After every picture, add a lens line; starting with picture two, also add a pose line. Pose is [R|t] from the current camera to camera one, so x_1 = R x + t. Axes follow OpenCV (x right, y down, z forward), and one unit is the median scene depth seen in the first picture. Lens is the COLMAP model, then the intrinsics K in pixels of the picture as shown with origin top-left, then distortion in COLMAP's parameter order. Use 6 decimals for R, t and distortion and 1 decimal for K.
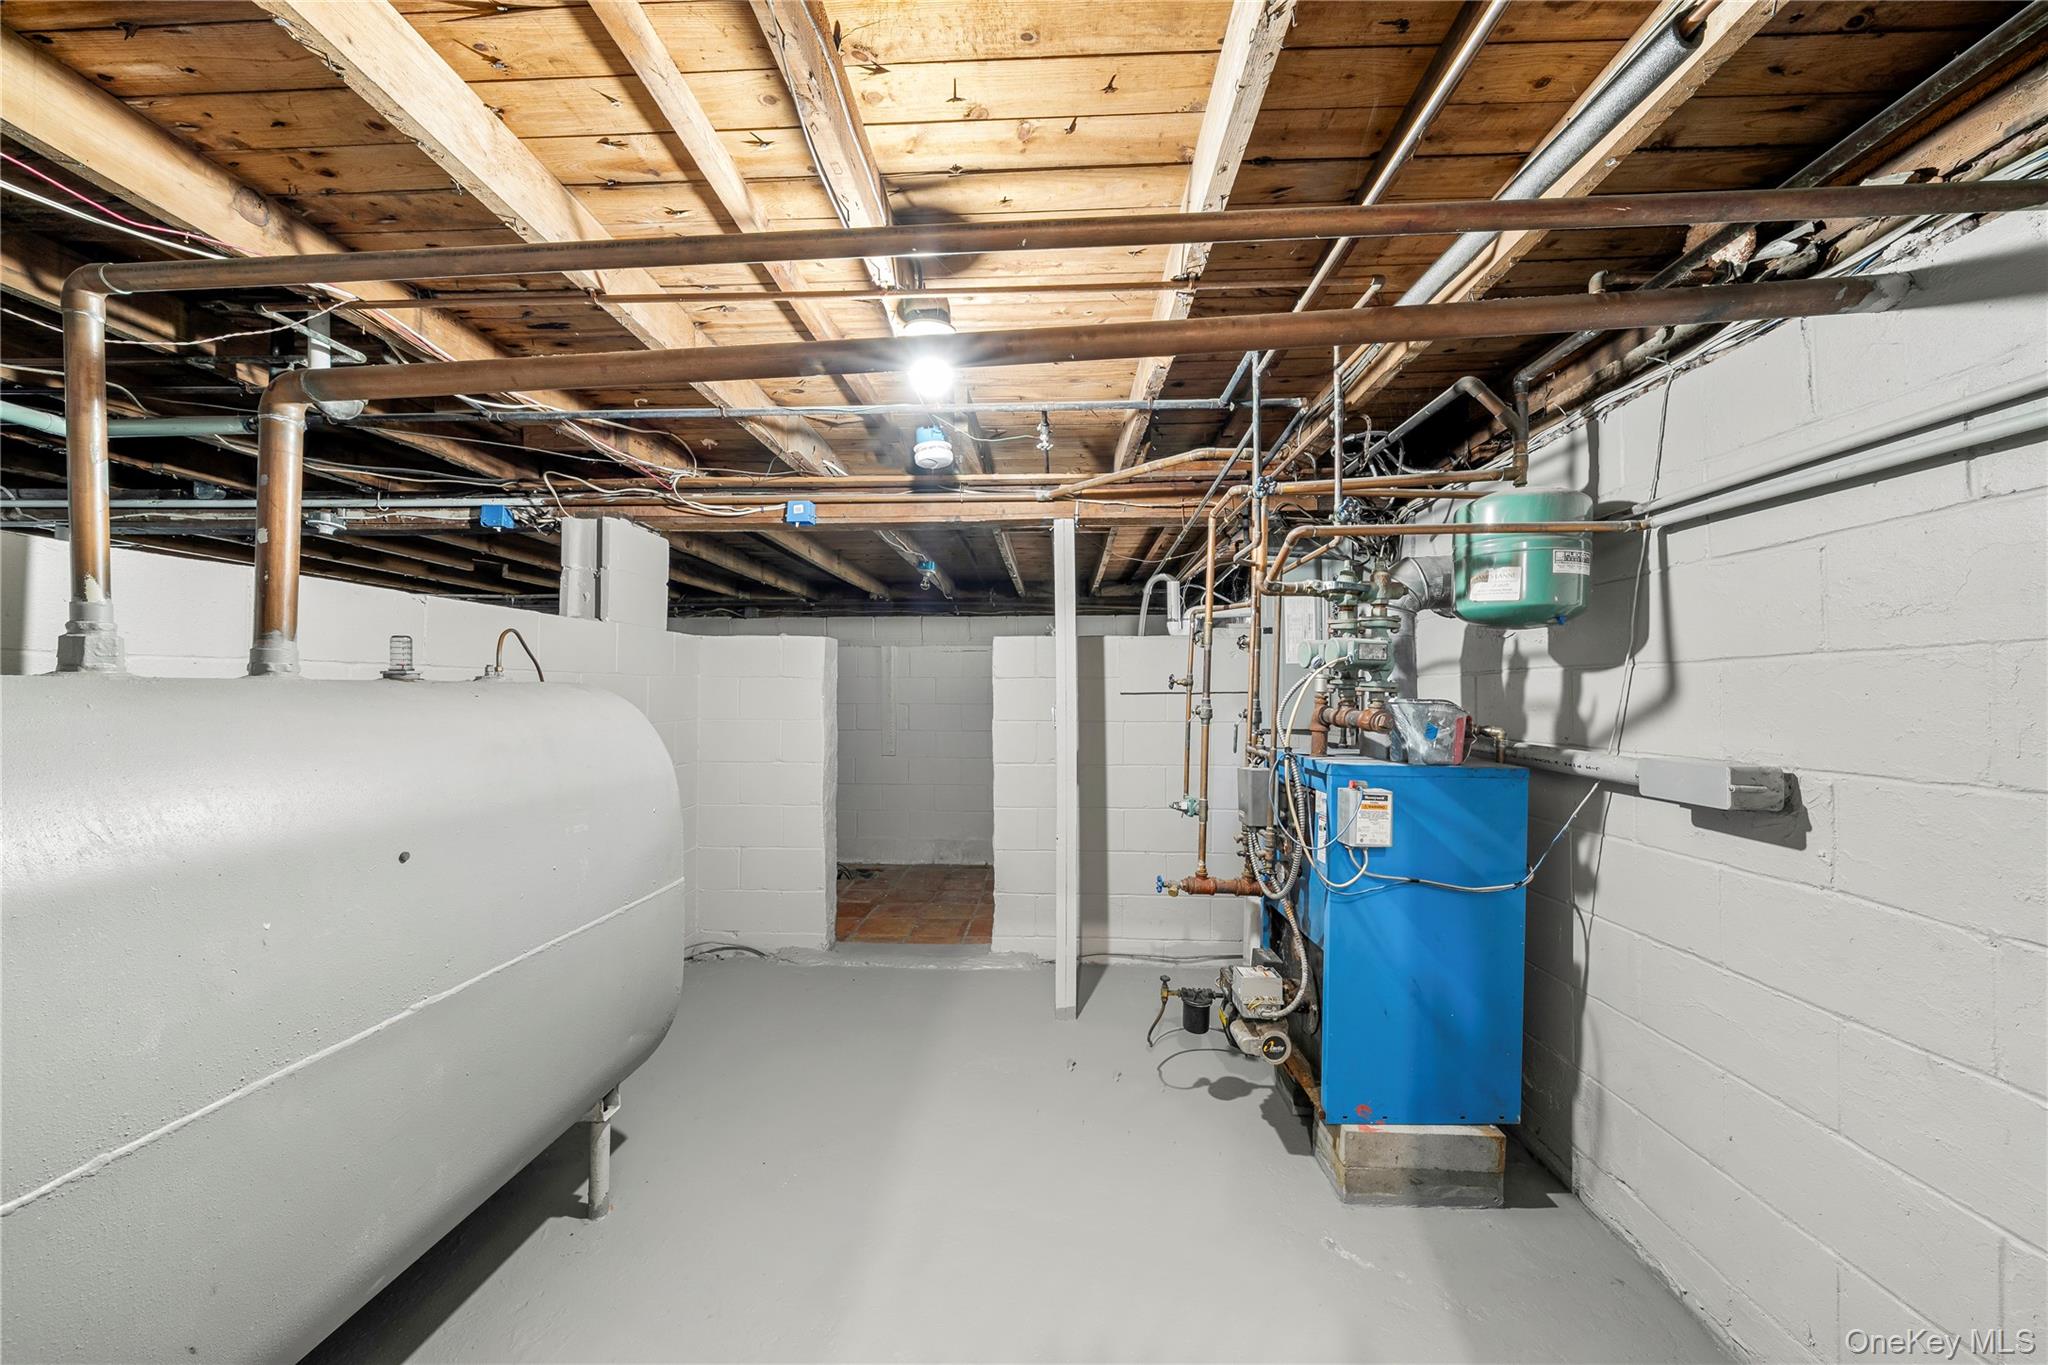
lens RADIAL K [[705.1, 0, 1025.8], [0, 705.1, 689.8], [0, 0, 1]] dist [-0.002057, 0.000260]
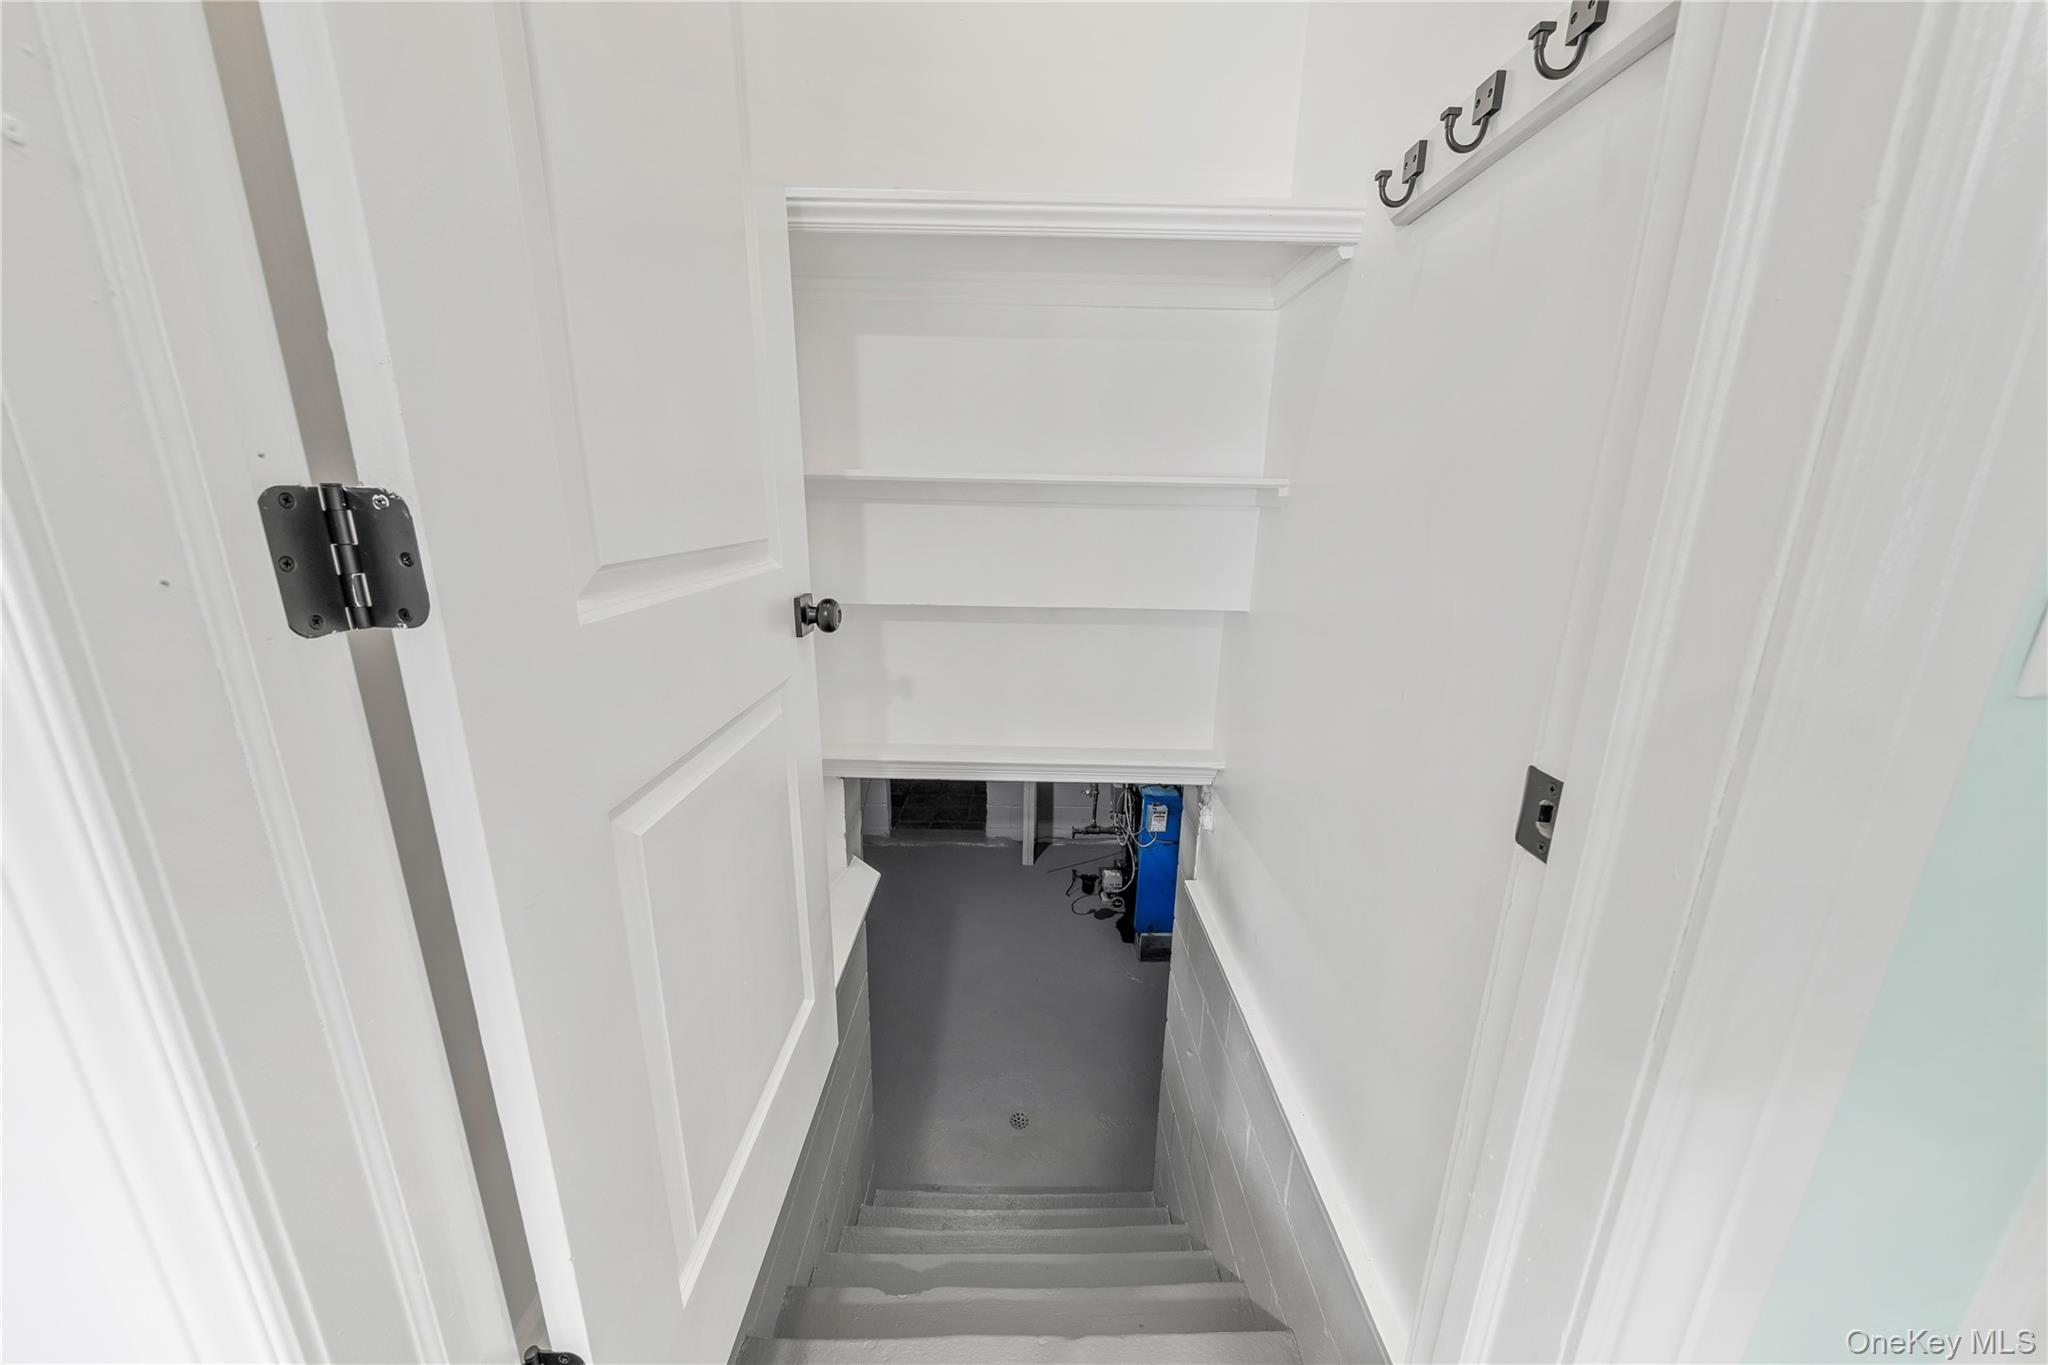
lens RADIAL K [[705.1, 0, 1025.2], [0, 705.1, 678.7], [0, 0, 1]] dist [-0.002057, 0.000260]
pose [[0.998601, -0.003567, 0.052750, -0.047983], [-0.010266, 0.965652, 0.259637, -0.529030], [-0.051865, -0.259815, 0.964265, -0.677769]]
